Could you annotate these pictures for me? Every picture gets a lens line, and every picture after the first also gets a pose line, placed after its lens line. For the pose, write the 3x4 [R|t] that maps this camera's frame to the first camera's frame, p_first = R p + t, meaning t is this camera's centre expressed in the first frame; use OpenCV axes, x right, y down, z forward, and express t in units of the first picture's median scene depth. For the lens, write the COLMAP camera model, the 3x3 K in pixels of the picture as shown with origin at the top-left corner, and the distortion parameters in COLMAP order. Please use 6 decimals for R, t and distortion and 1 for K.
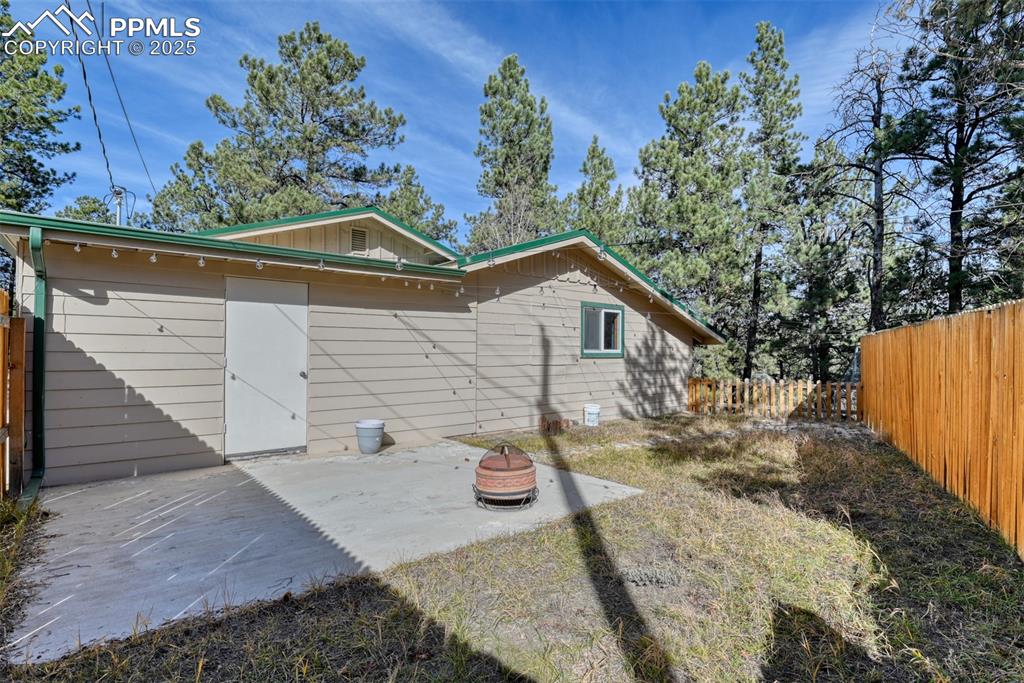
lens RADIAL K [[502.7, 0, 514.5], [0, 502.7, 345.4], [0, 0, 1]] dist [-0.023800, -0.004194]
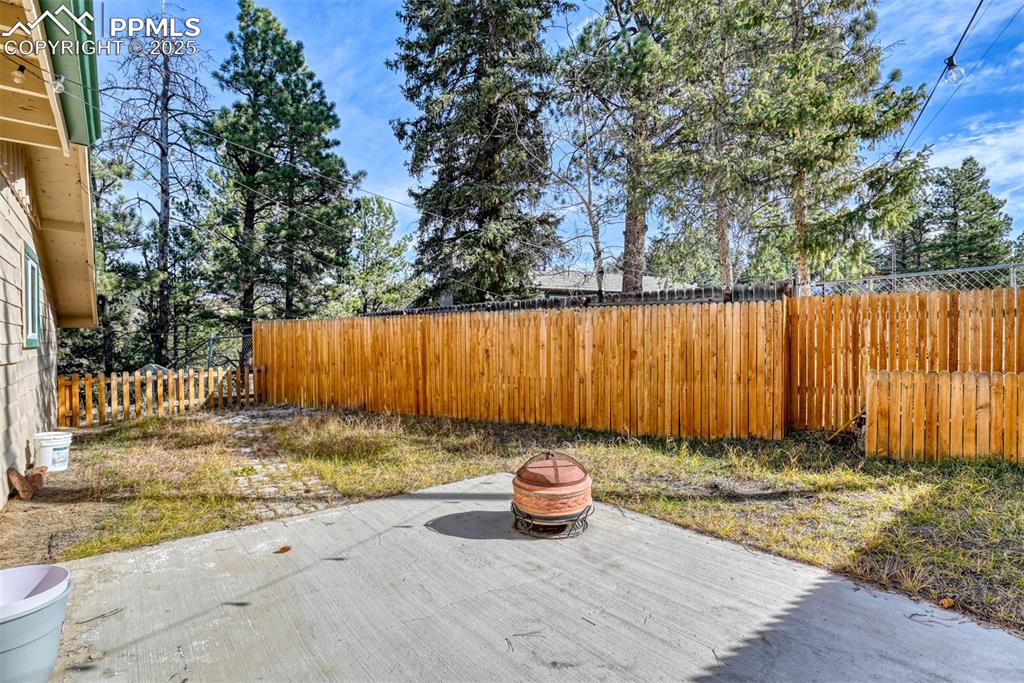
lens RADIAL K [[502.7, 0, 514.8], [0, 502.7, 344.2], [0, 0, 1]] dist [-0.023800, -0.004194]
pose [[0.021711, -0.015463, 0.999645, -0.699810], [-0.009267, 0.999834, 0.015668, 0.014589], [-0.999721, -0.009604, 0.021564, 0.914590]]
